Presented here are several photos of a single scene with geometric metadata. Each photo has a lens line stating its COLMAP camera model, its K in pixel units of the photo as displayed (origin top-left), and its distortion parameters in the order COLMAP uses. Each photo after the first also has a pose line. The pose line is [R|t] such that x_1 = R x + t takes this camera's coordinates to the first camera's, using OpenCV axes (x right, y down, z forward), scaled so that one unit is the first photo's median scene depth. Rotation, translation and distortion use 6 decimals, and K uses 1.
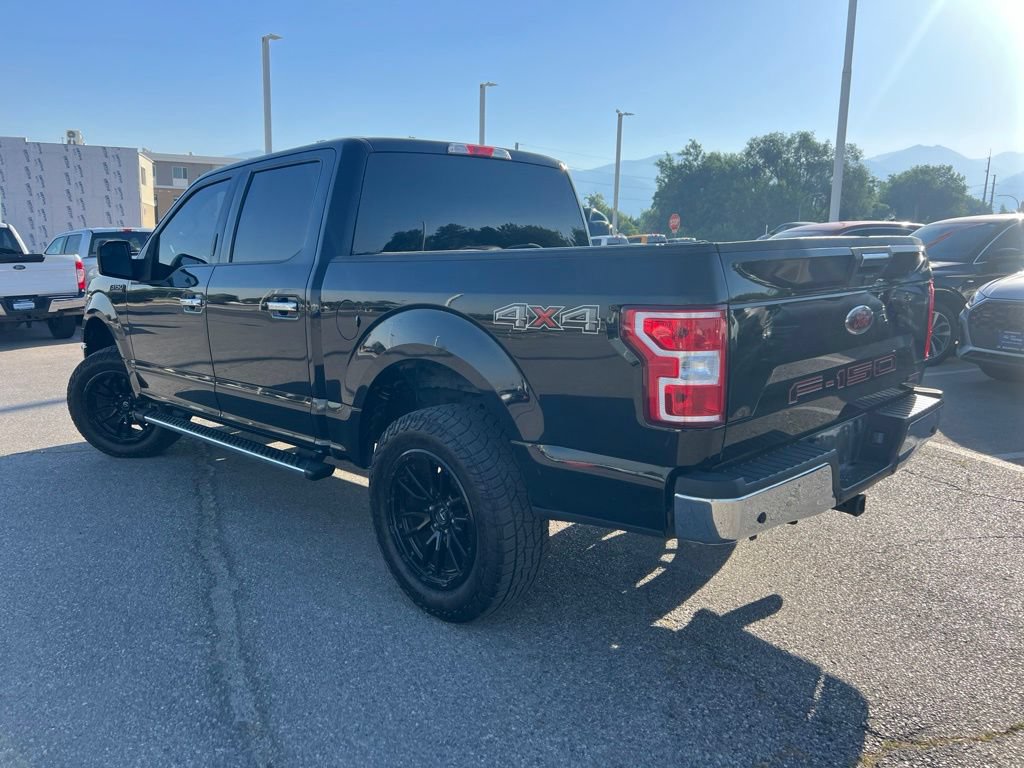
lens RADIAL K [[781.5, 0, 504.0], [0, 781.5, 375.3], [0, 0, 1]] dist [0.015754, -0.007033]
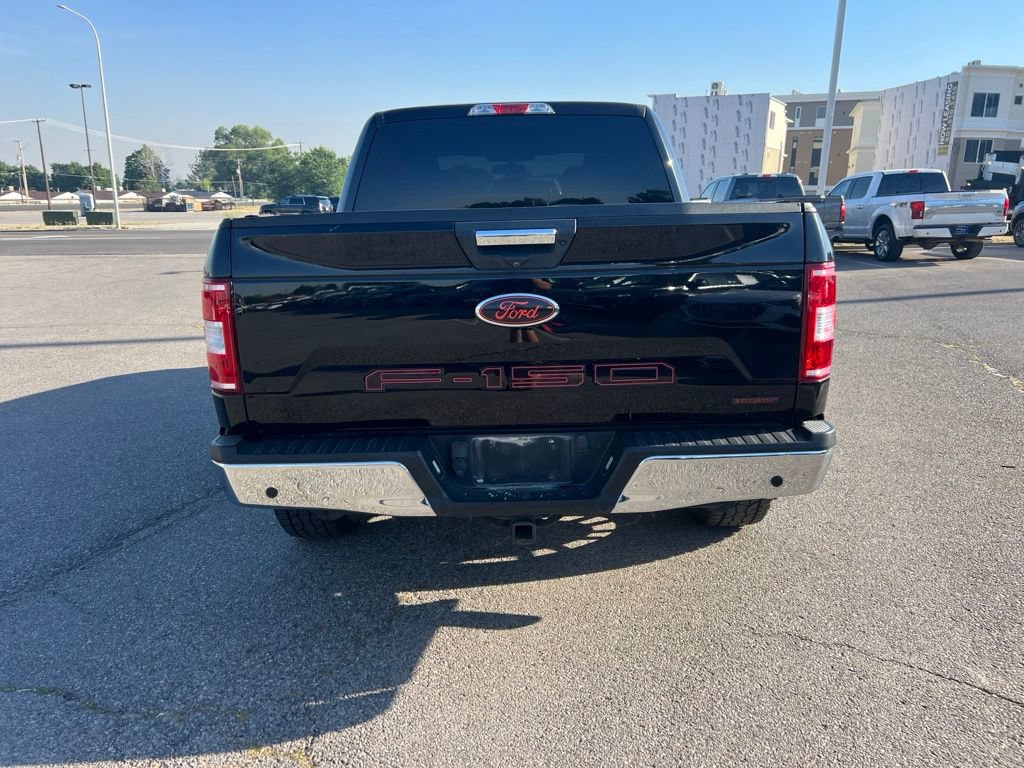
lens RADIAL K [[781.6, 0, 506.8], [0, 781.6, 380.3], [0, 0, 1]] dist [0.013934, -0.003565]
pose [[0.714187, 0.150053, -0.683682, 0.810617], [-0.096516, 0.988532, 0.116139, -0.072650], [0.693269, -0.016959, 0.720480, 0.324894]]
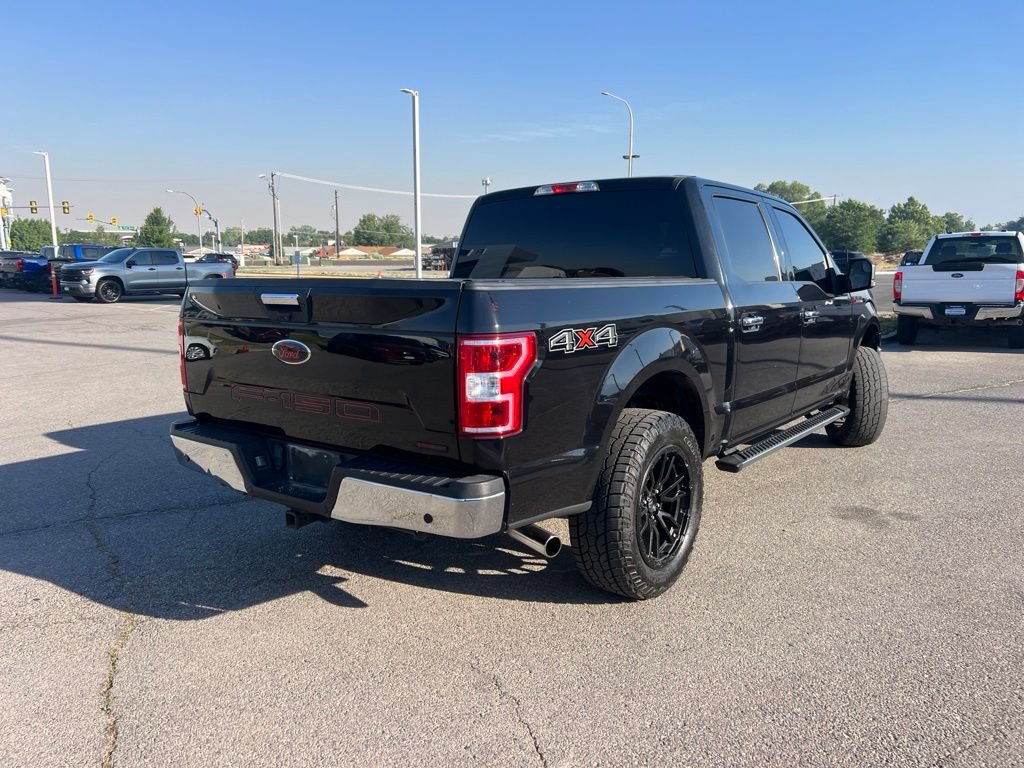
lens RADIAL K [[781.6, 0, 506.8], [0, 781.6, 380.3], [0, 0, 1]] dist [0.013934, -0.003565]
pose [[0.143173, 0.152533, -0.977873, 1.275309], [-0.145459, 0.980565, 0.131656, -0.178406], [0.978950, 0.123391, 0.162577, 0.899736]]
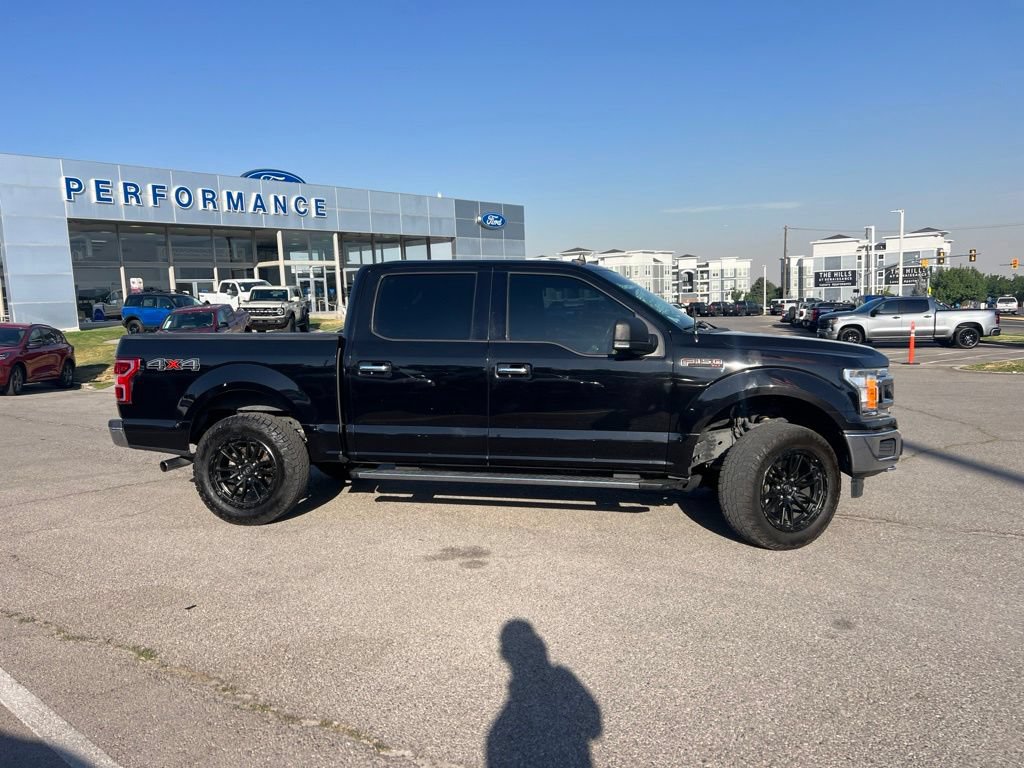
lens RADIAL K [[782.2, 0, 509.6], [0, 782.2, 375.4], [0, 0, 1]] dist [0.012937, -0.002371]
pose [[-0.816203, 0.060791, -0.574558, 0.825762], [-0.066575, 0.977929, 0.198045, -0.489938], [0.573916, 0.199896, -0.794142, 2.916646]]
